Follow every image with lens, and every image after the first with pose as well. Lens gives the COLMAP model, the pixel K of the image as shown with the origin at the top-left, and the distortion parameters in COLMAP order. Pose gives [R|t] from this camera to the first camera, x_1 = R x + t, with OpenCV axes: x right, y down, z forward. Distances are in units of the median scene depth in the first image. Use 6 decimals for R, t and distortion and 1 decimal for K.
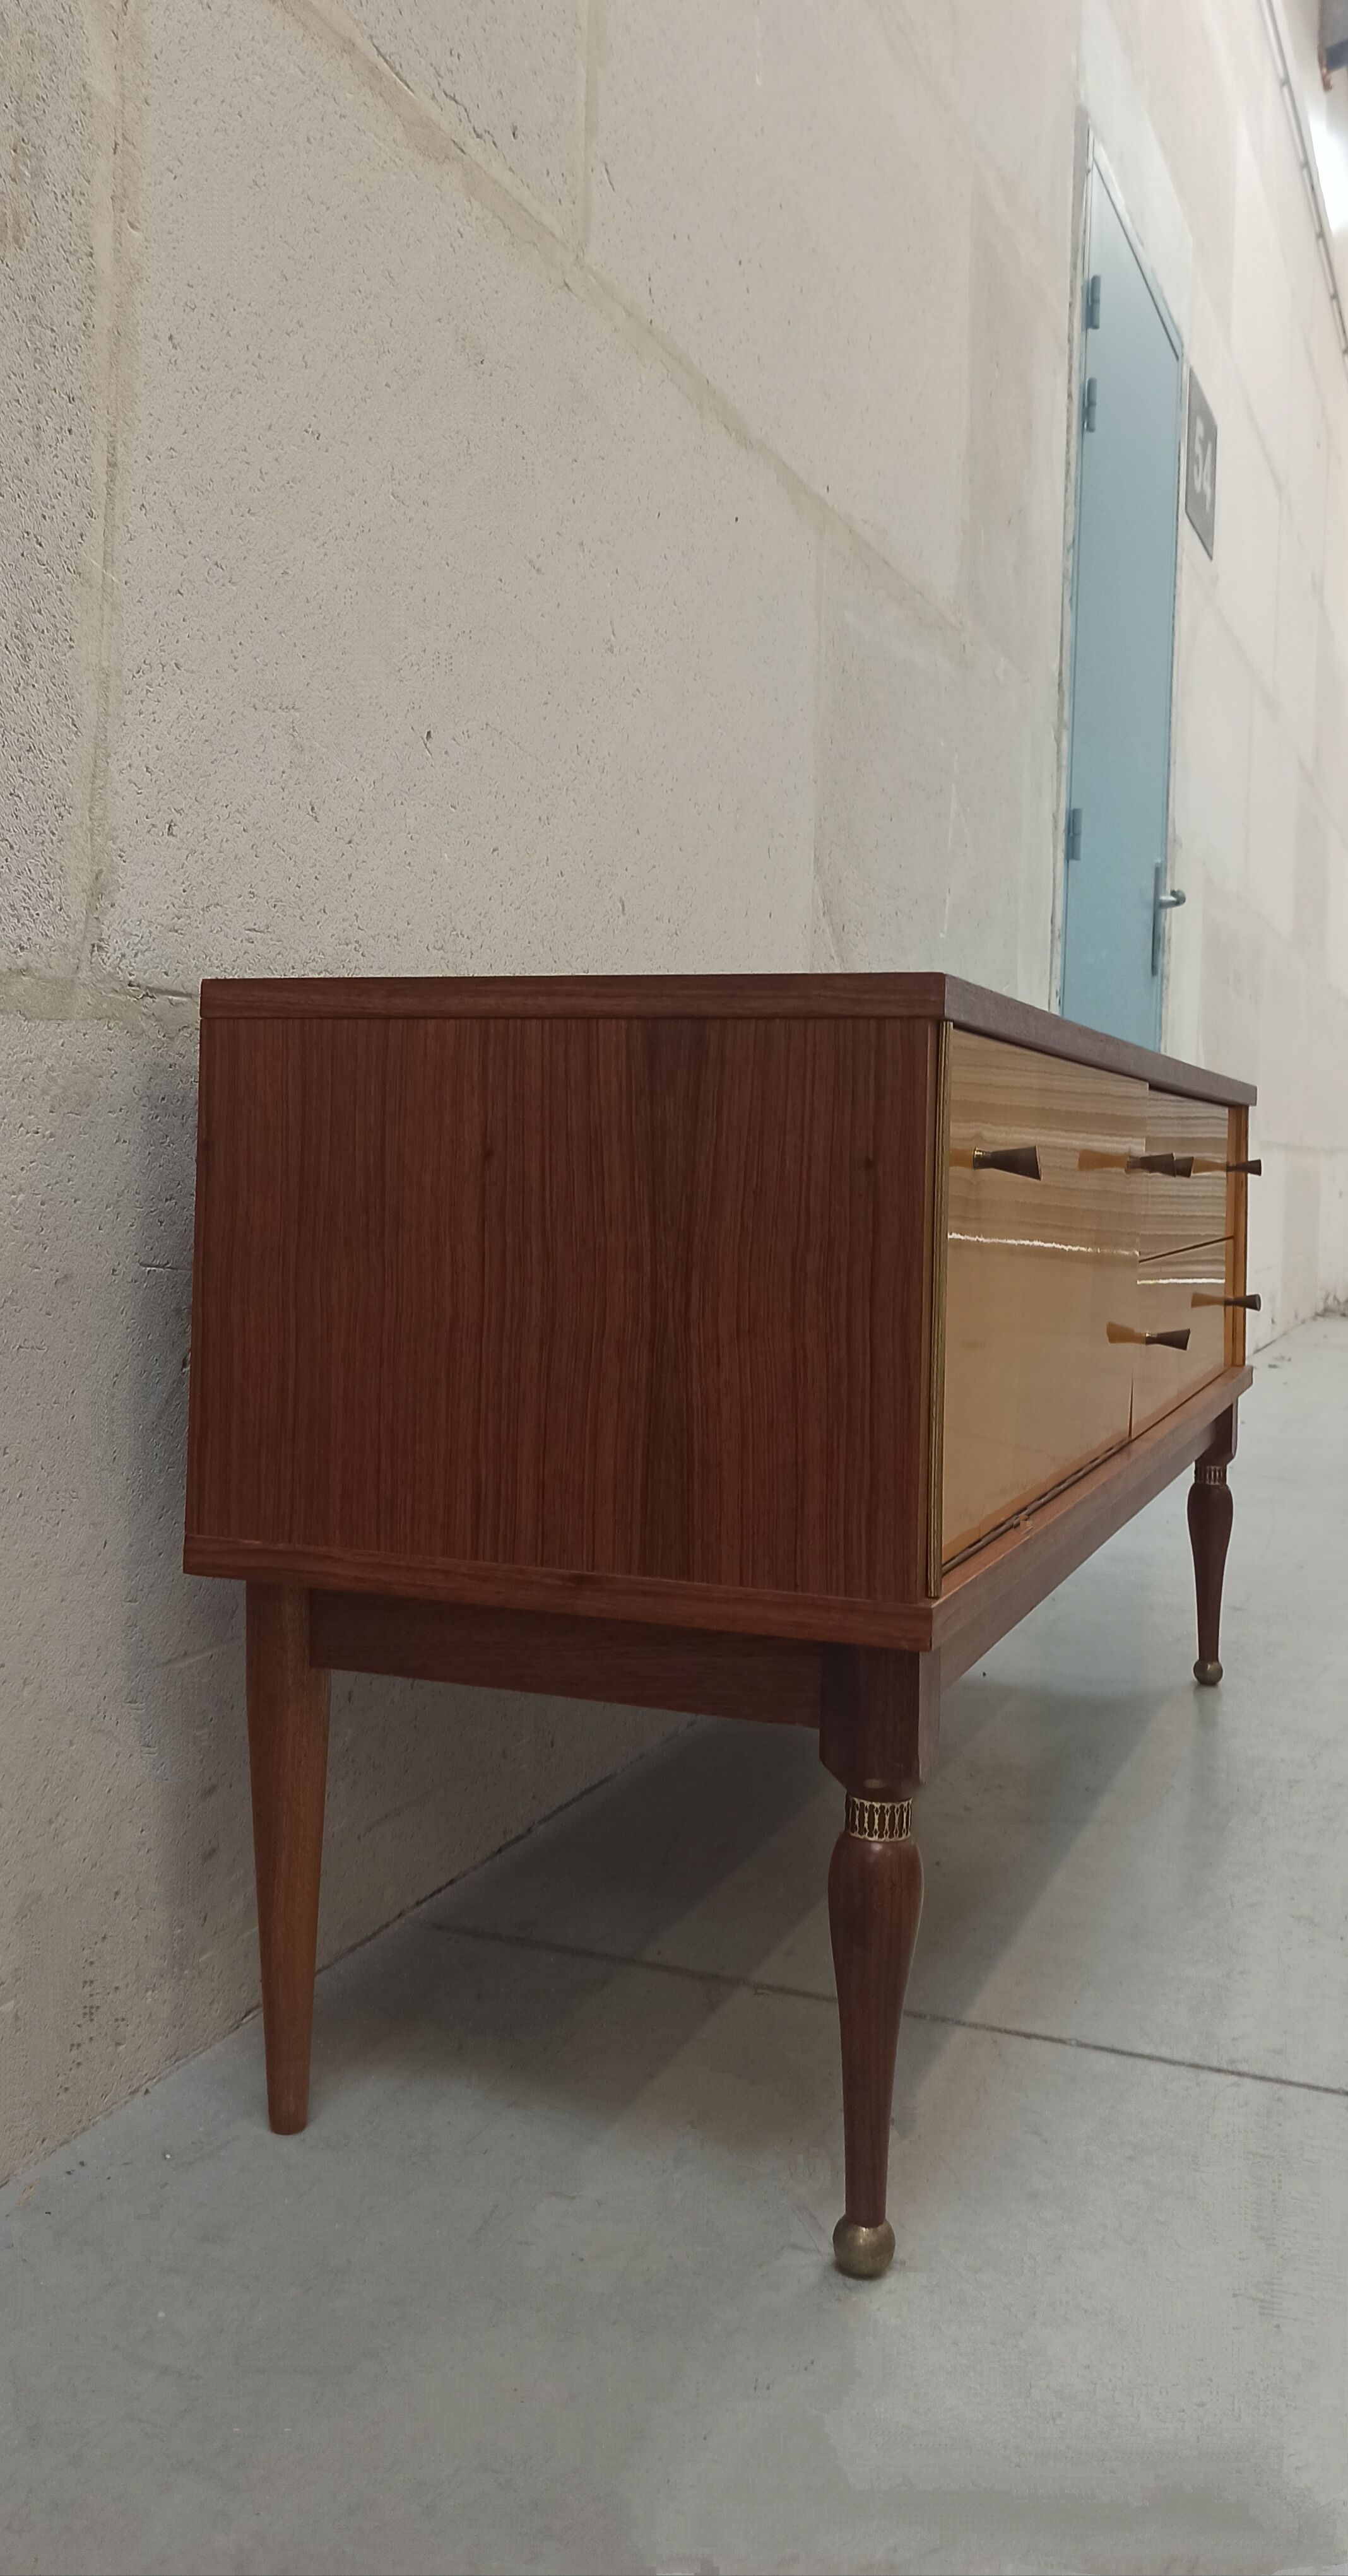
lens RADIAL K [[2148.0, 0, 688.7], [0, 2148.0, 1120.2], [0, 0, 1]] dist [0.060928, -0.059895]
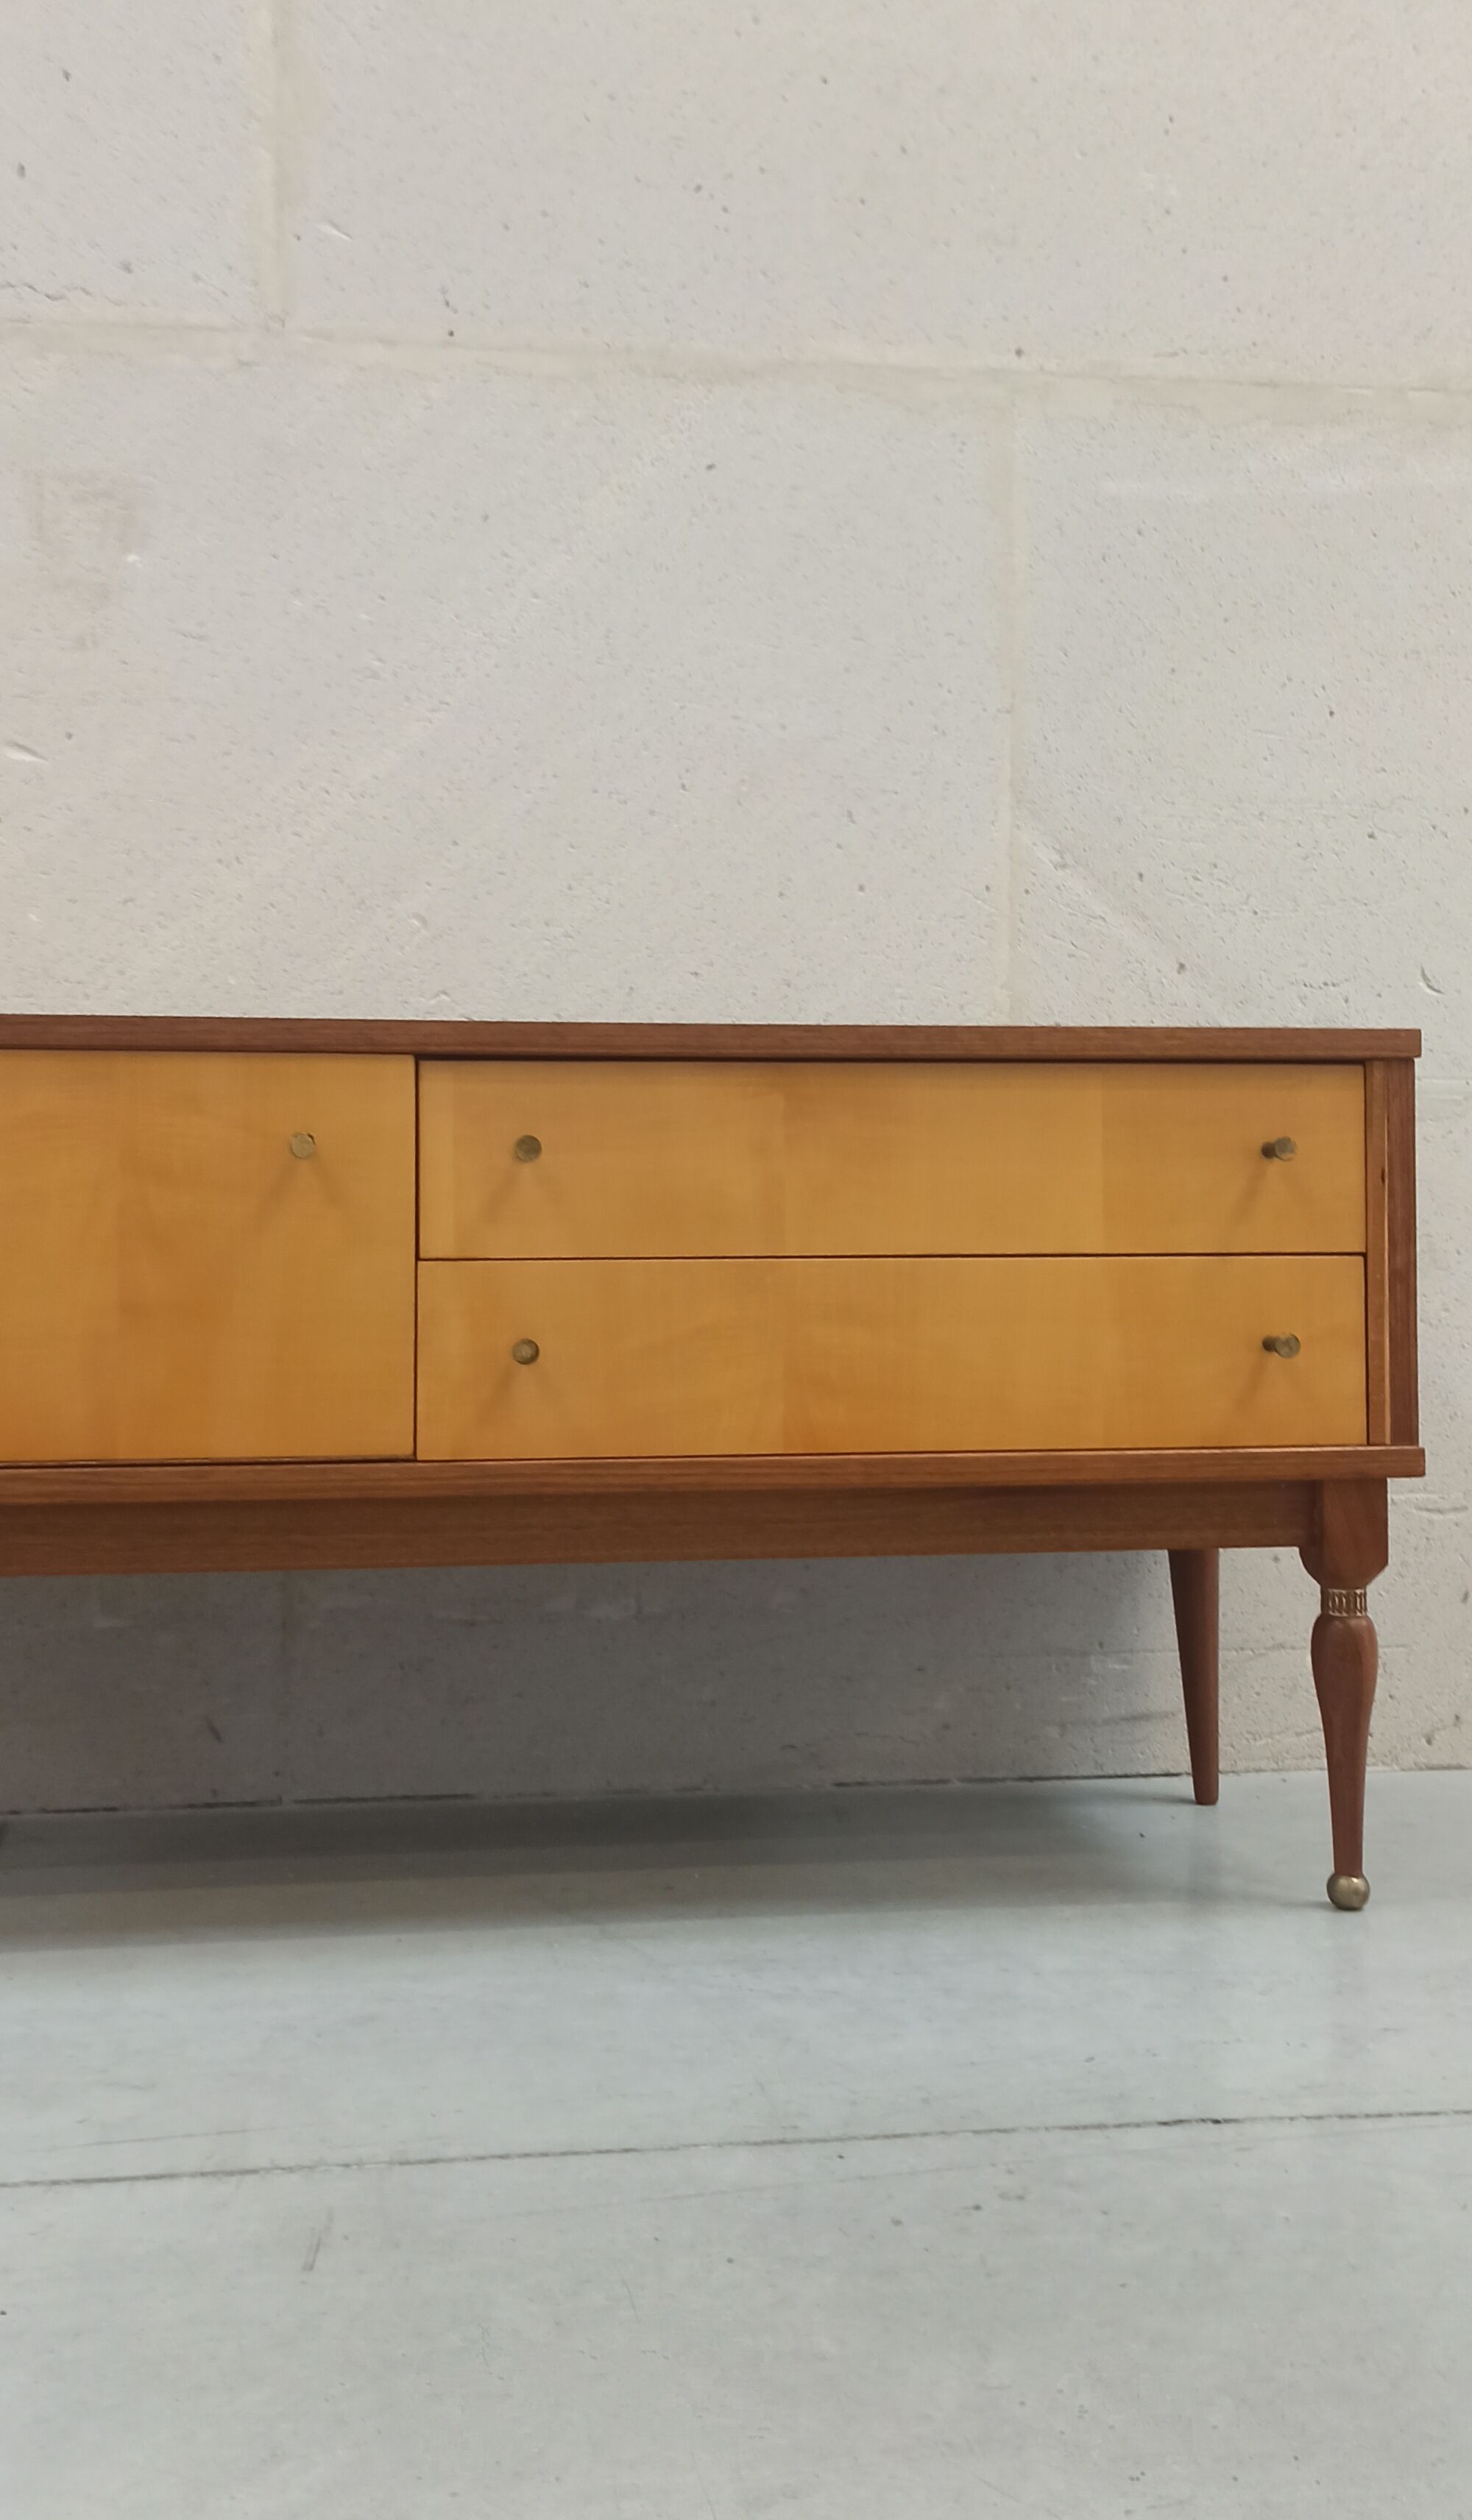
lens RADIAL K [[2518.4, 0, 742.3], [0, 2518.4, 1173.9], [0, 0, 1]] dist [0.052230, 0.000000]
pose [[0.491027, -0.044739, -0.869995, 1.589940], [0.027466, 0.998979, -0.035871, 0.096982], [0.870711, -0.006282, 0.491755, 0.820841]]
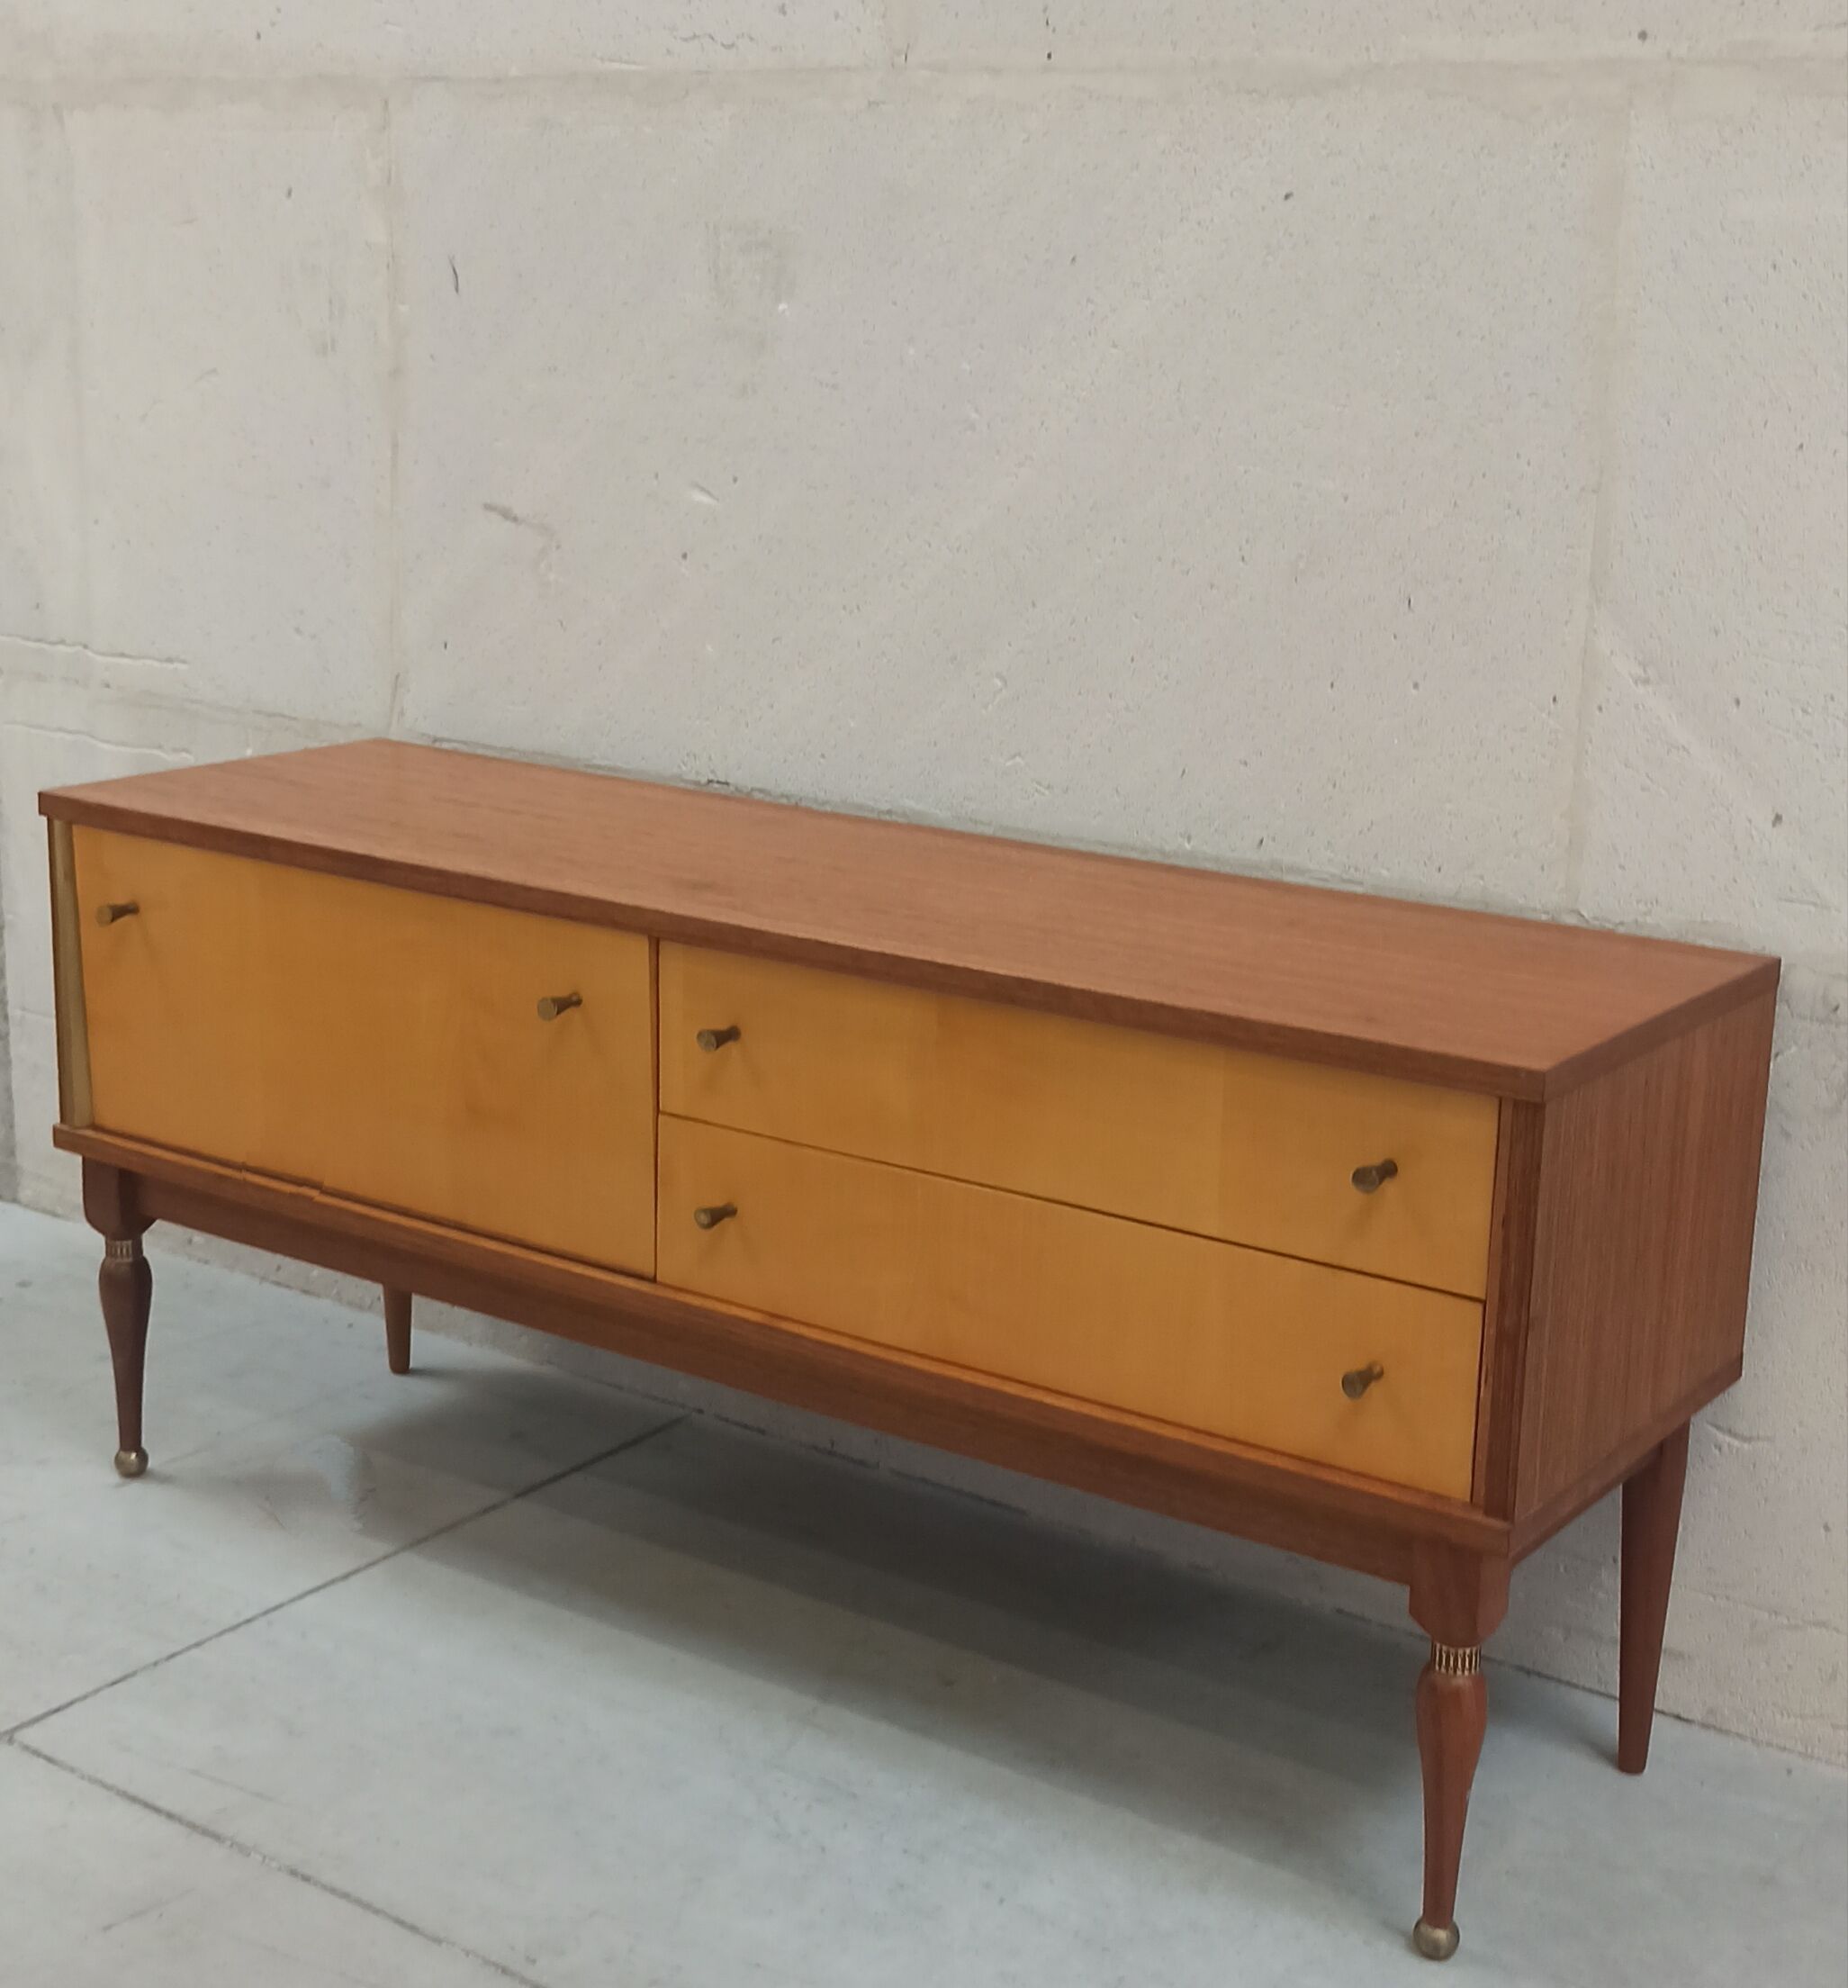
lens RADIAL K [[3067.1, 0, 884.8], [0, 3067.1, 990.5], [0, 0, 1]] dist [0.043980, 0.000000]
pose [[-0.255146, 0.204039, -0.945129, 2.024778], [-0.013657, 0.976623, 0.214525, -0.394482], [0.966806, 0.067643, -0.246395, 1.951840]]
